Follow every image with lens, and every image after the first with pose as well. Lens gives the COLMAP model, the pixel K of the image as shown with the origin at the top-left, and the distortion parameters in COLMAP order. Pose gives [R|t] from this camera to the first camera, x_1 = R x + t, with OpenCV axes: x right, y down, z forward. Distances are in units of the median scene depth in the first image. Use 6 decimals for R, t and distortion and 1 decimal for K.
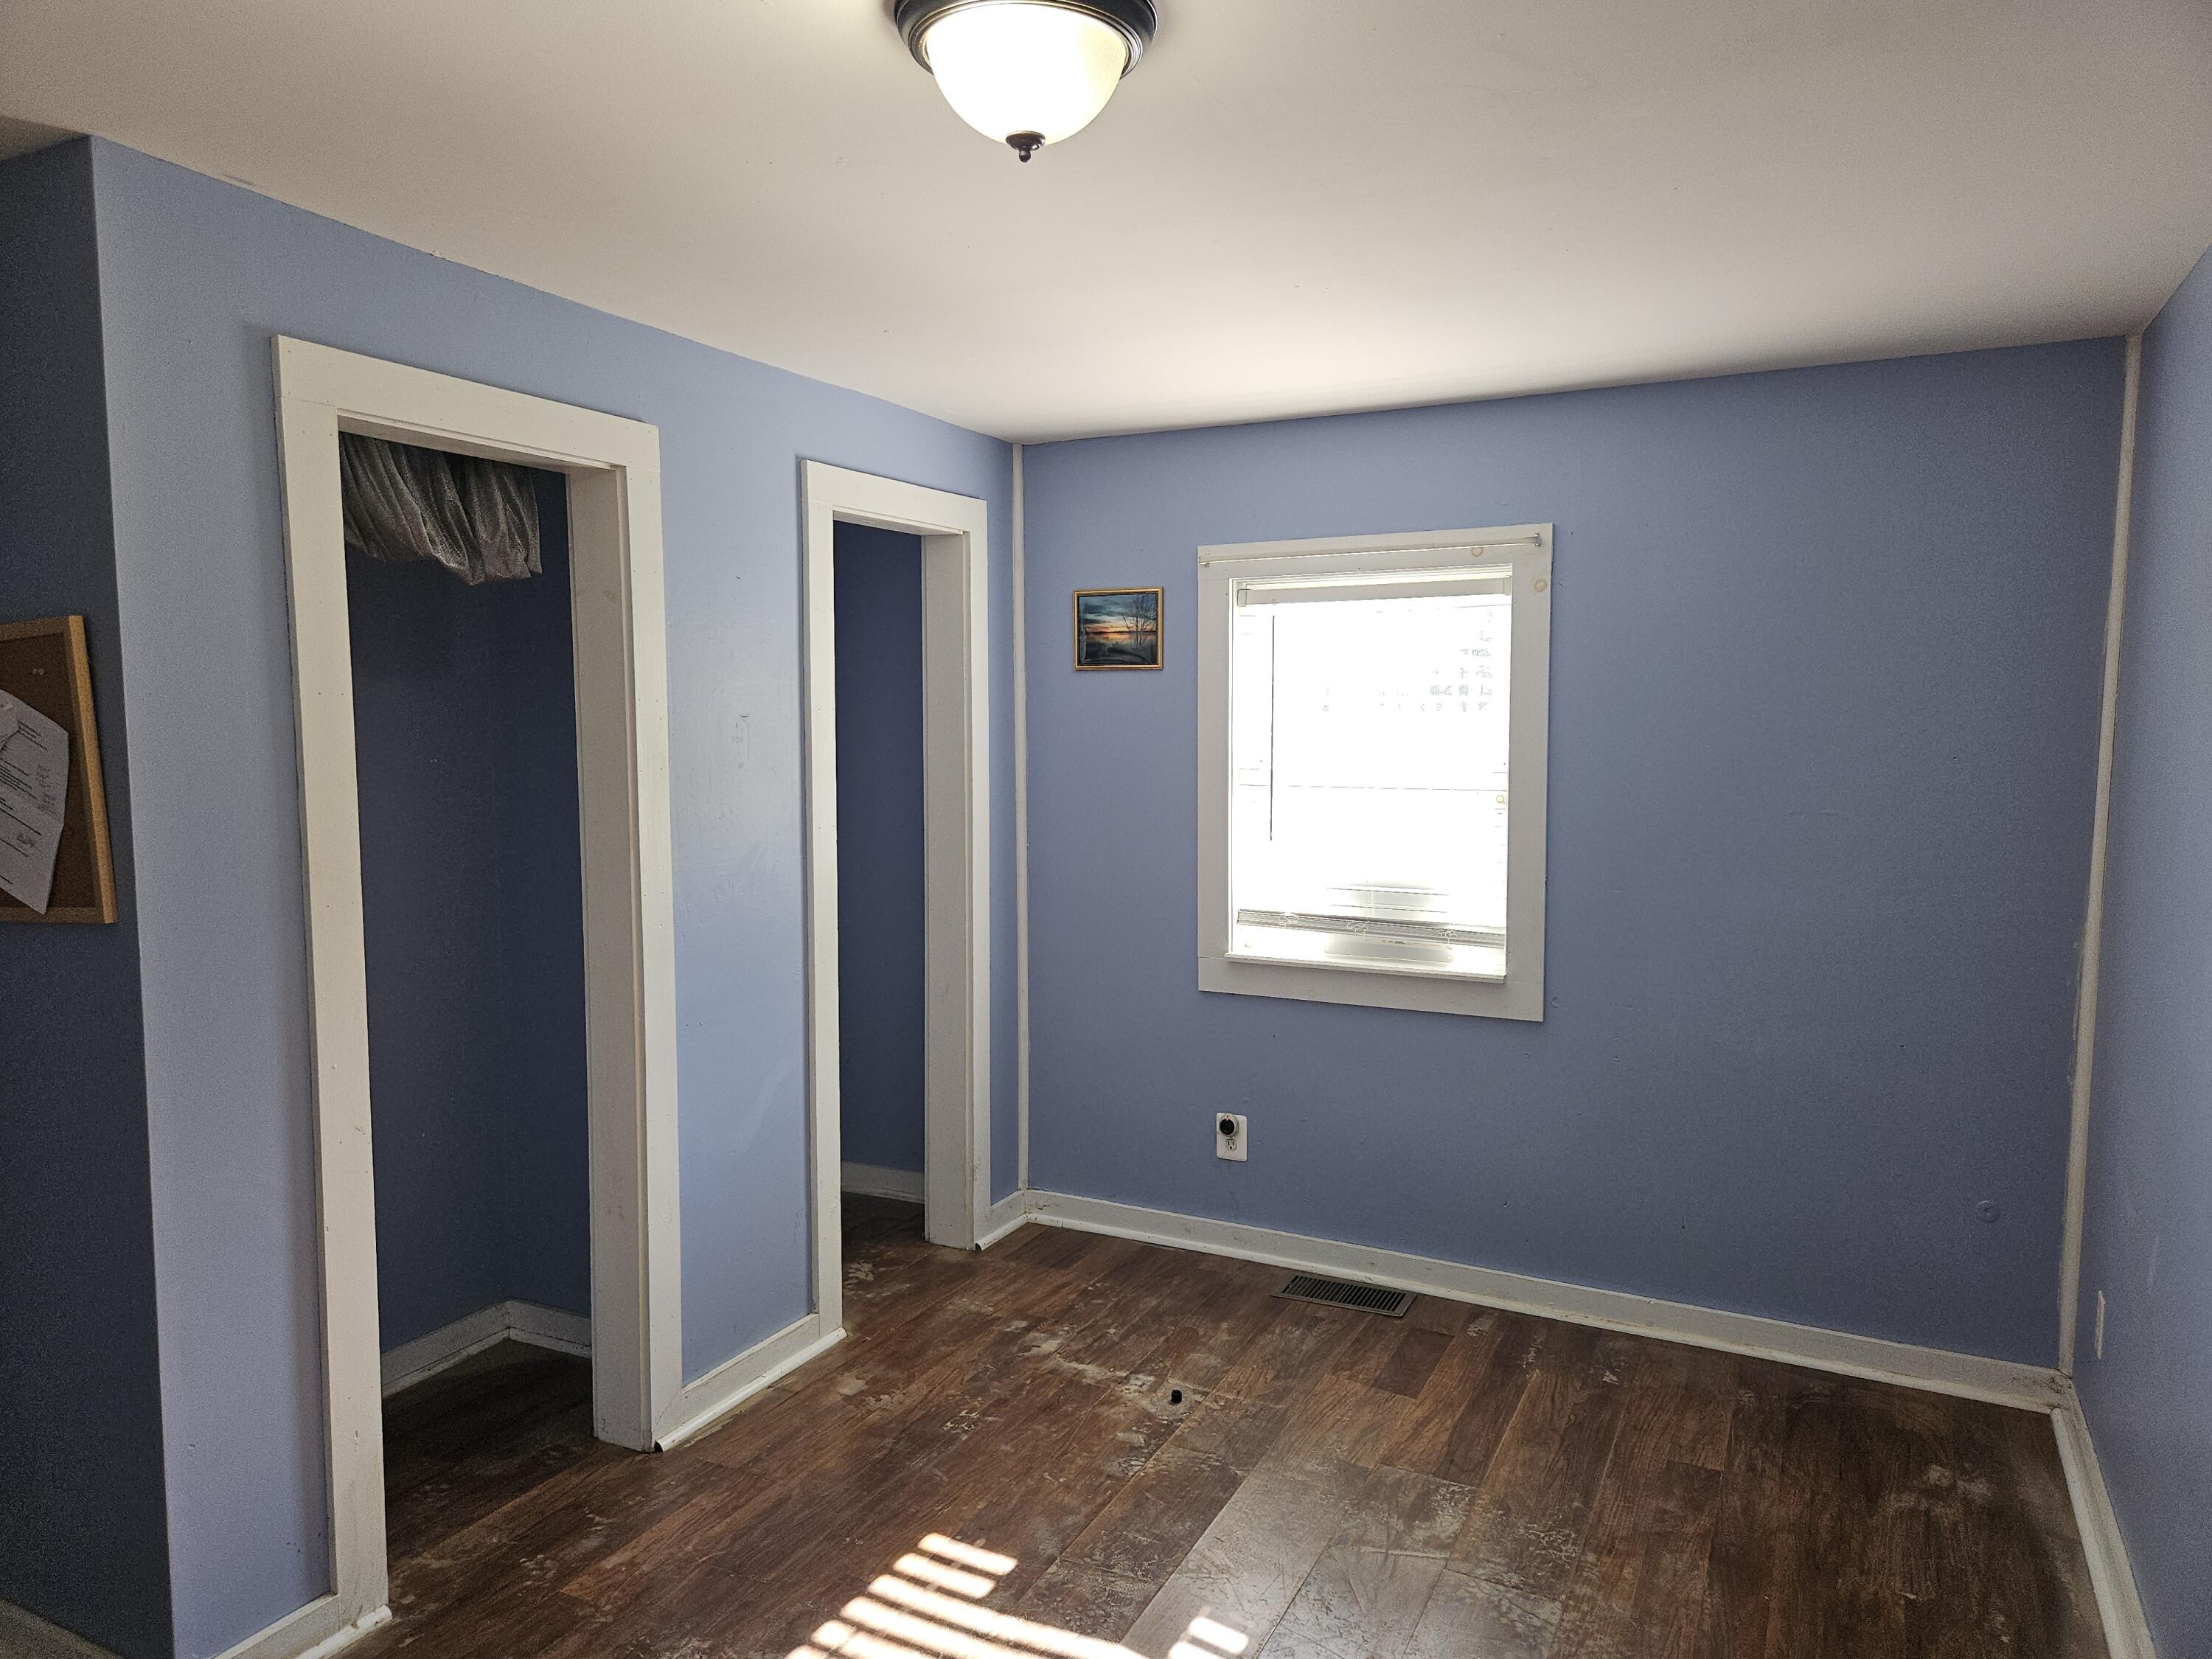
lens RADIAL K [[1481.7, 0, 1106.0], [0, 1481.7, 829.5], [0, 0, 1]] dist [0.091691, -0.088125]
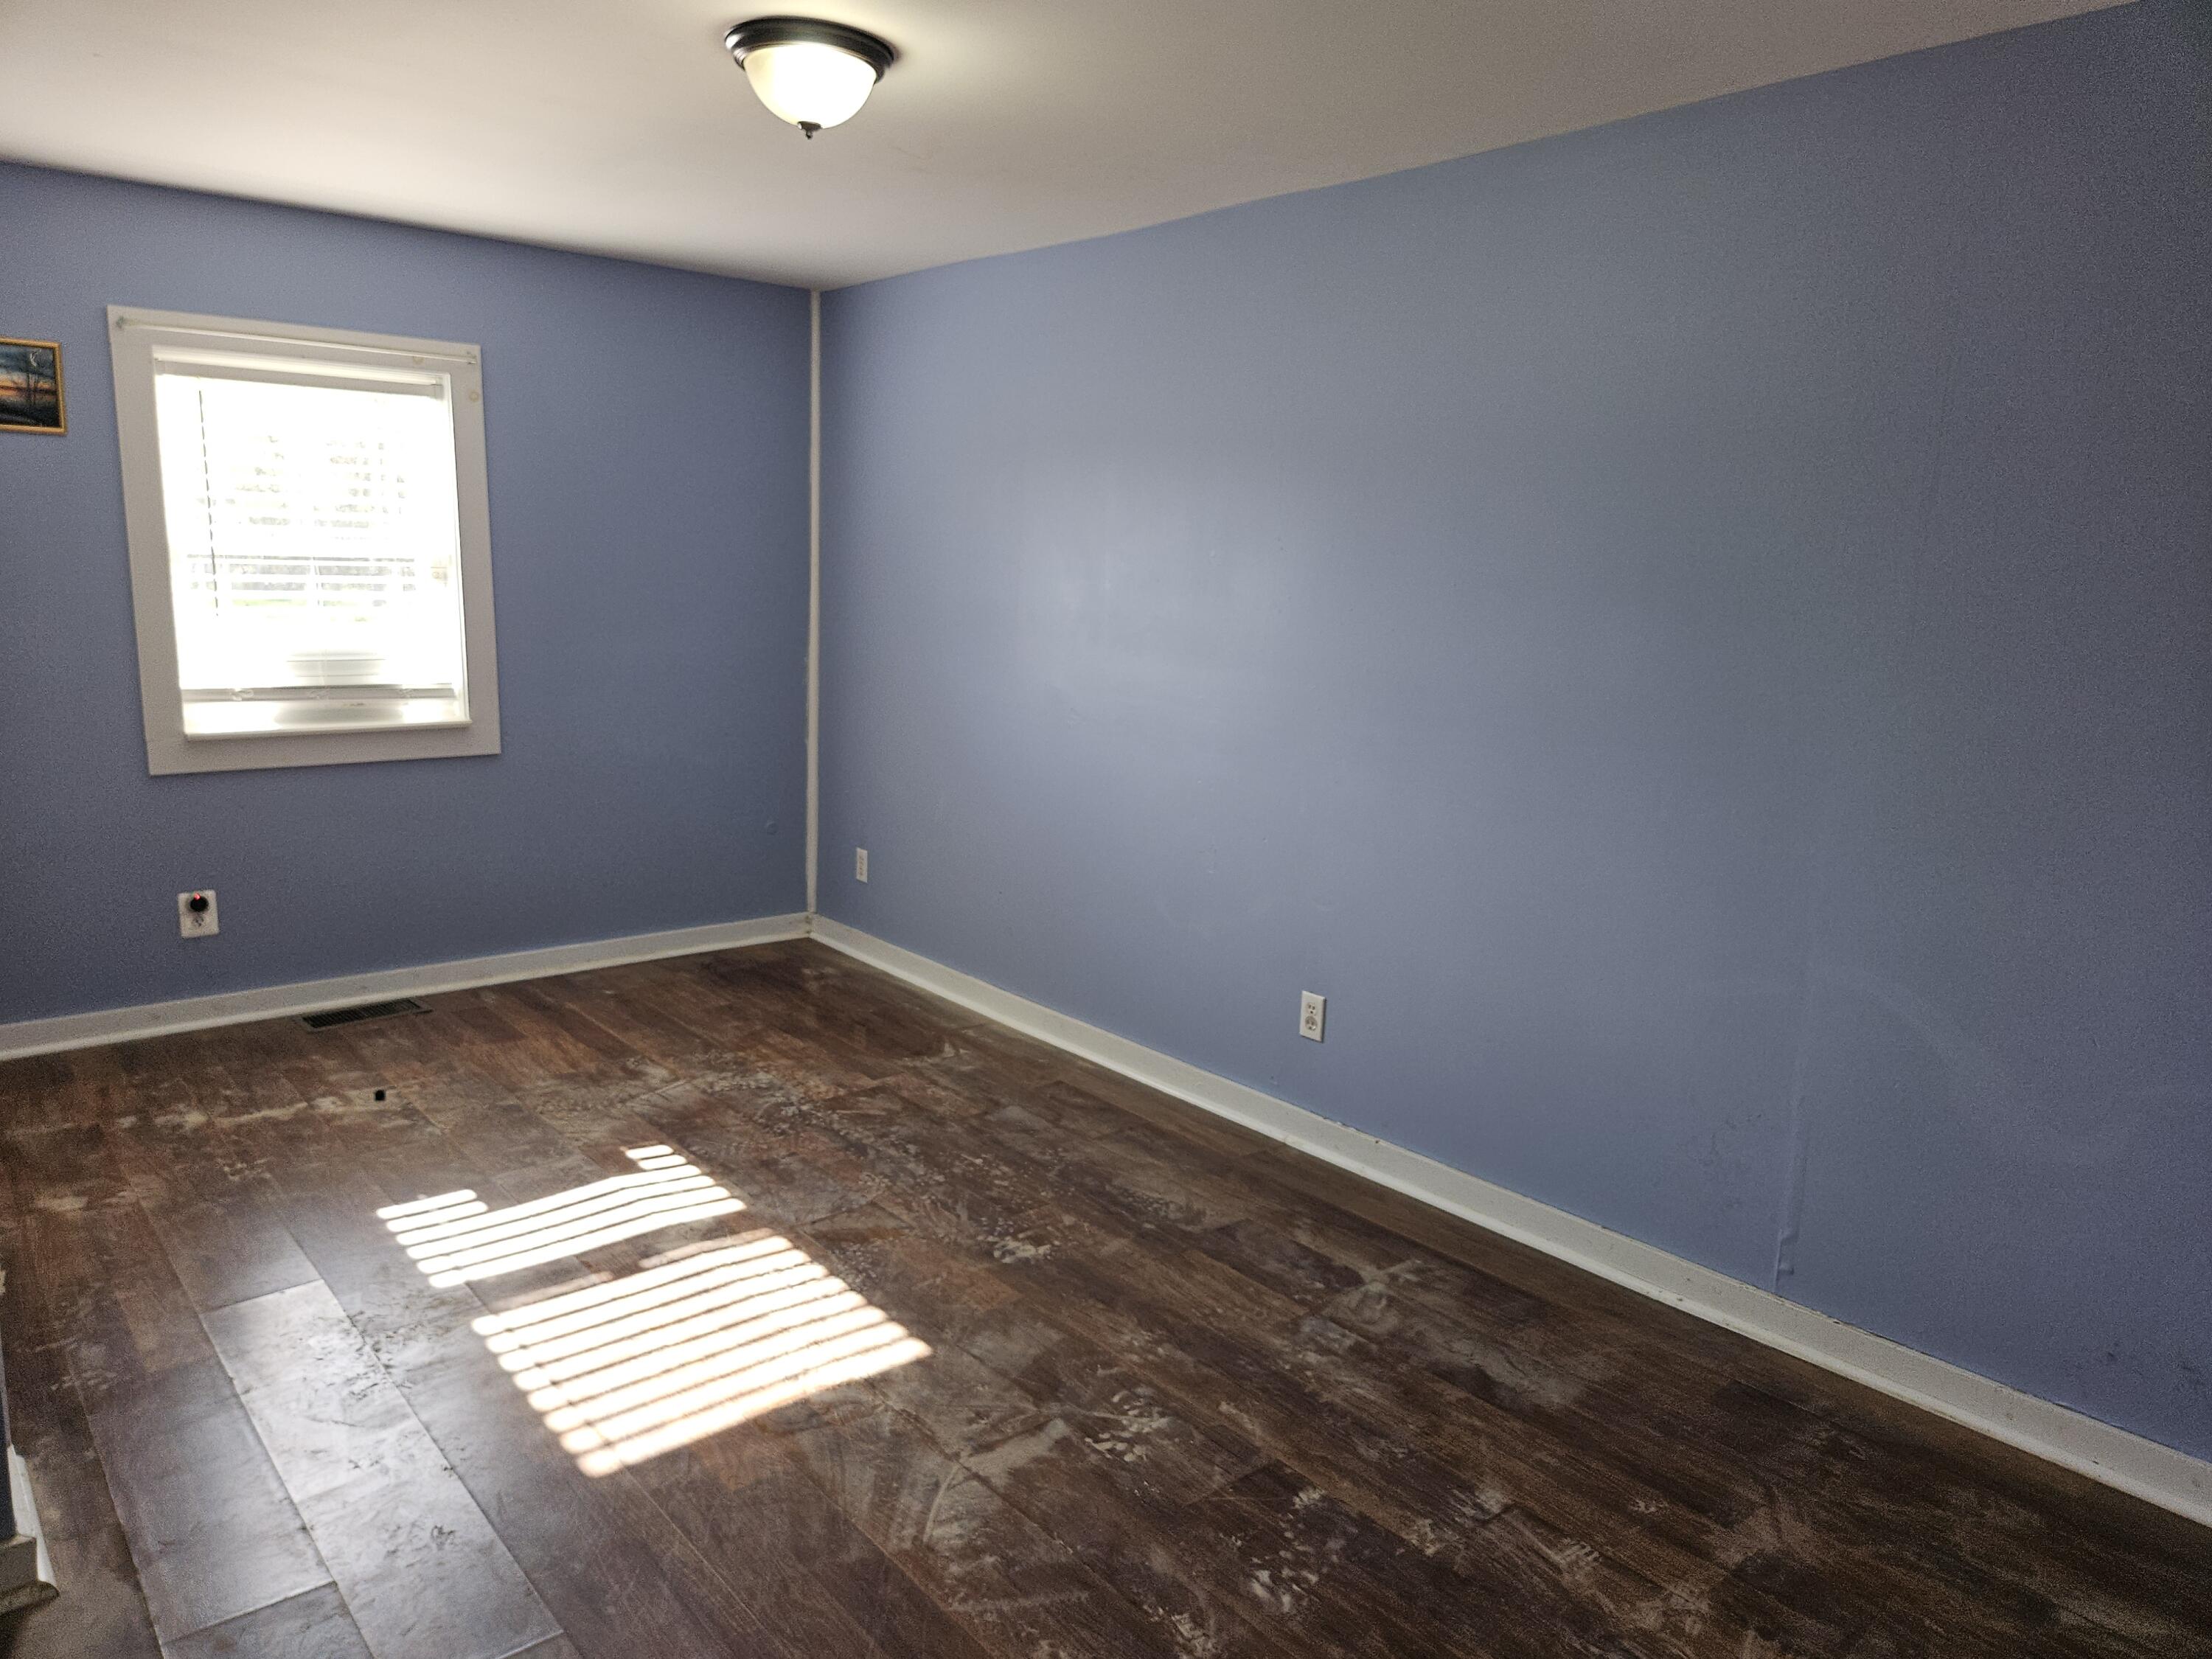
lens RADIAL K [[1481.7, 0, 1106.0], [0, 1481.7, 829.5], [0, 0, 1]] dist [0.091691, -0.088125]
pose [[0.390380, -0.157753, 0.907038, -0.668355], [0.043050, 0.987261, 0.153177, 0.020237], [-0.919647, -0.020749, 0.392198, 0.031126]]
